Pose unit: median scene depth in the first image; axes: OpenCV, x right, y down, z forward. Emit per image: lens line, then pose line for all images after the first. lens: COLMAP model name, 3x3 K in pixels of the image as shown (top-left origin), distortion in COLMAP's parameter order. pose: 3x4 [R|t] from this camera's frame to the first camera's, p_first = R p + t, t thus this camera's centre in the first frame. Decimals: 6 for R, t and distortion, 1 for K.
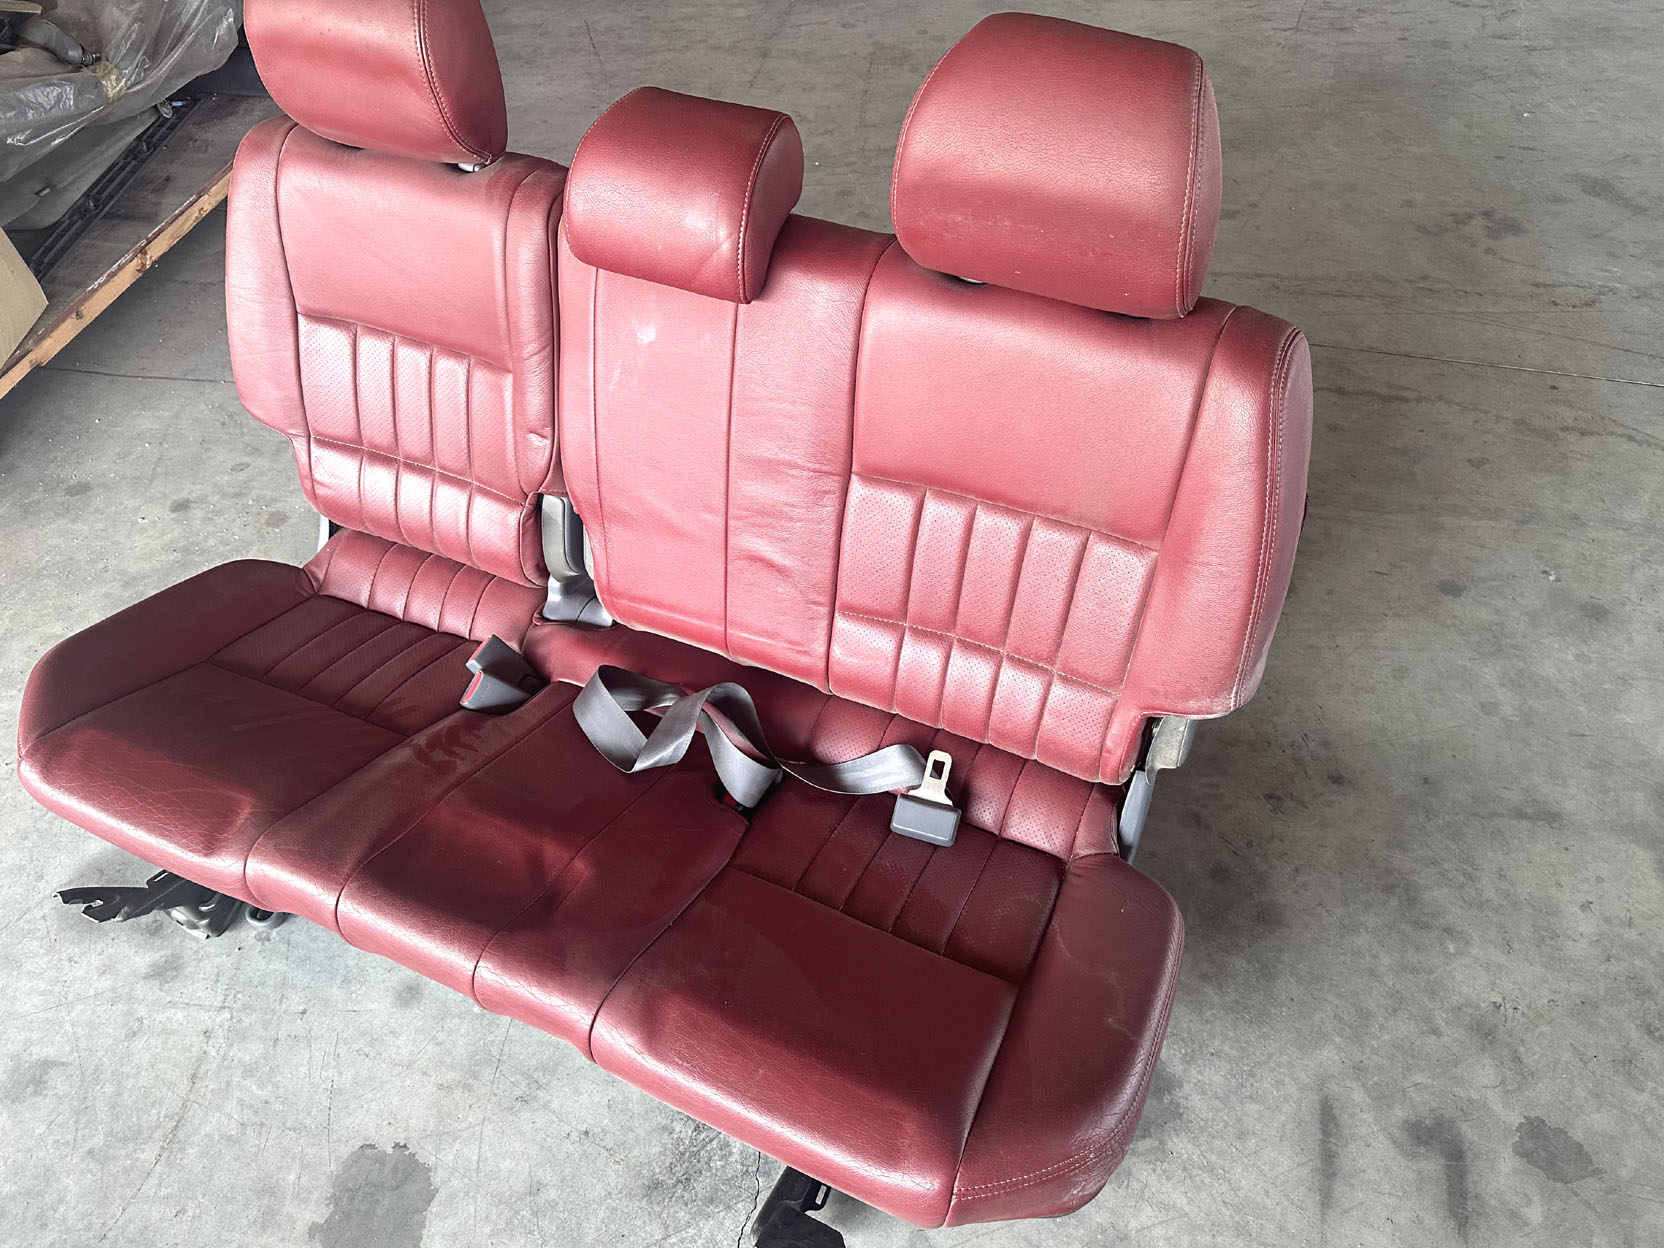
lens RADIAL K [[1200.4, 0, 844.4], [0, 1200.4, 639.3], [0, 0, 1]] dist [0.017481, -0.024633]
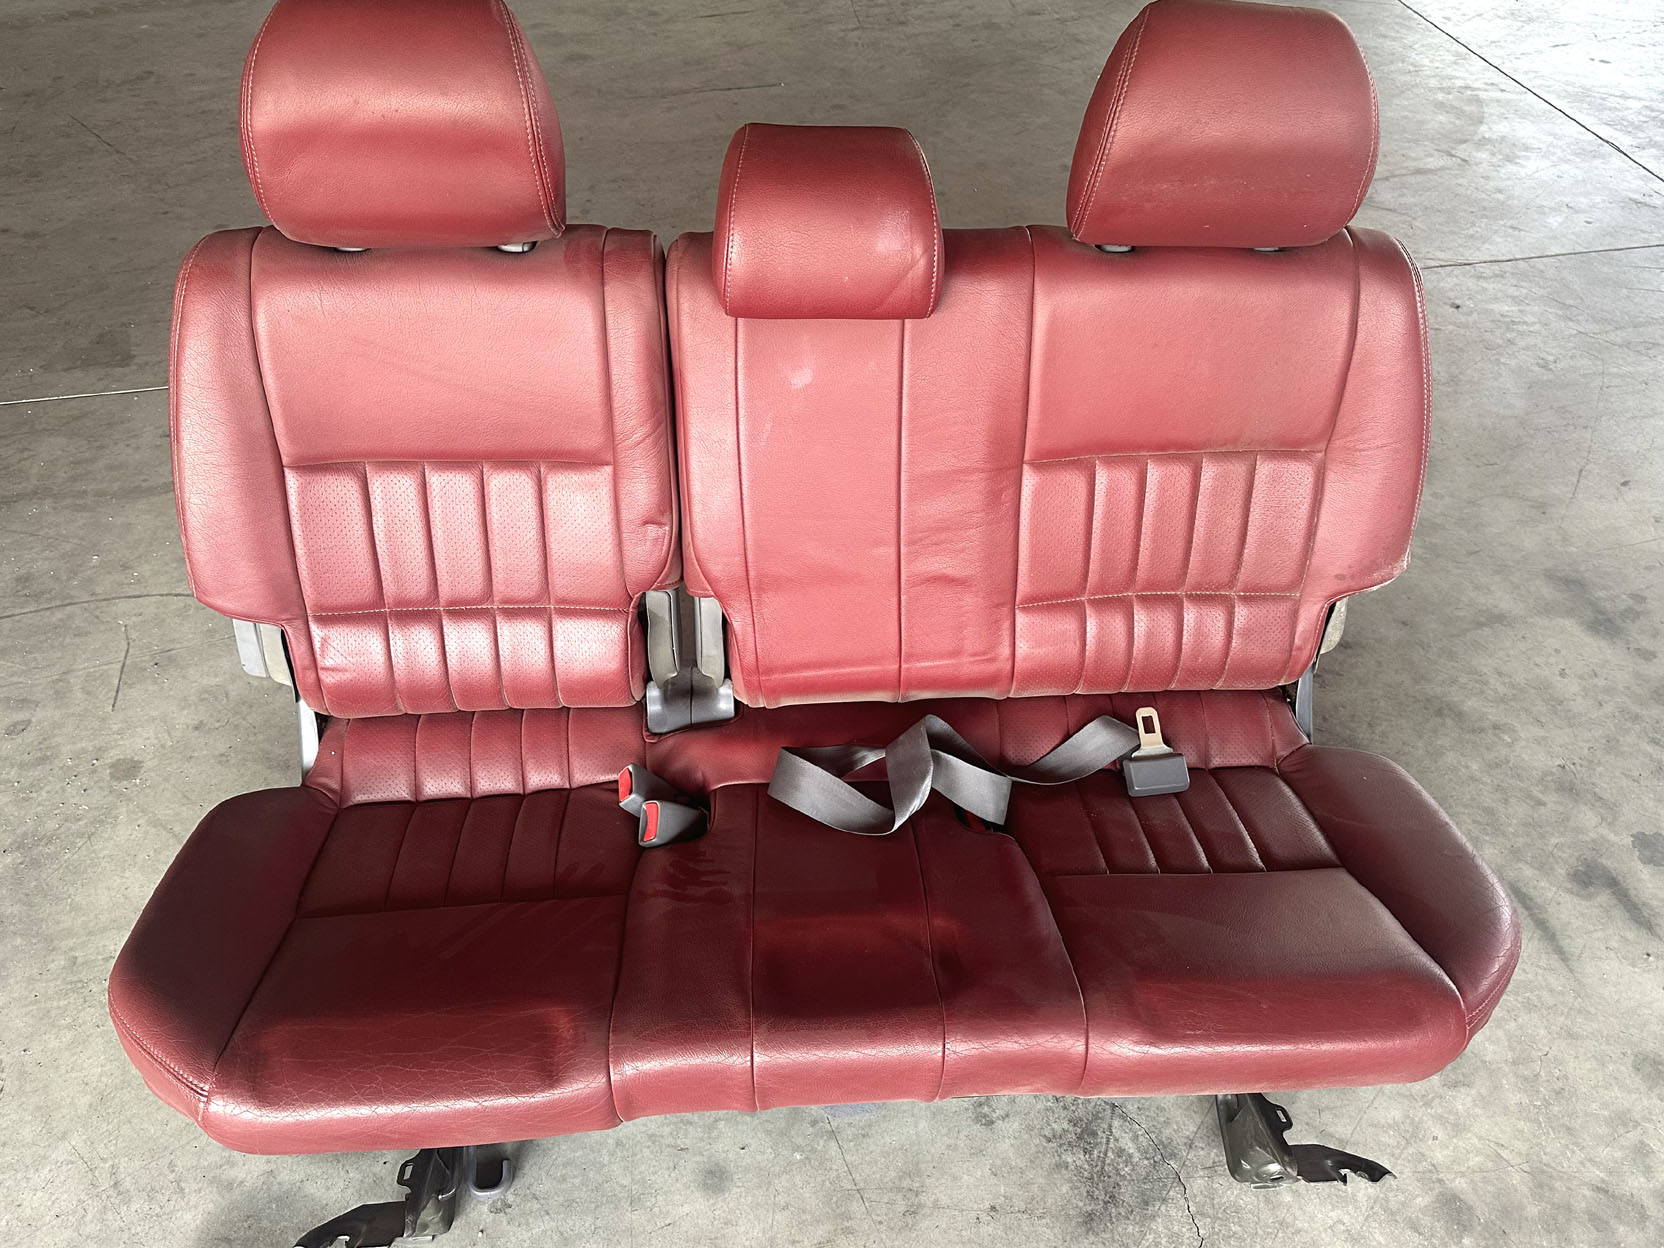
lens RADIAL K [[1349.7, 0, 871.0], [0, 1349.7, 669.3], [0, 0, 1]] dist [0.033200, -0.057085]
pose [[0.861584, -0.302024, 0.407989, -0.581606], [0.321162, 0.946754, 0.022635, -0.039384], [-0.393102, 0.111528, 0.912706, 0.029000]]
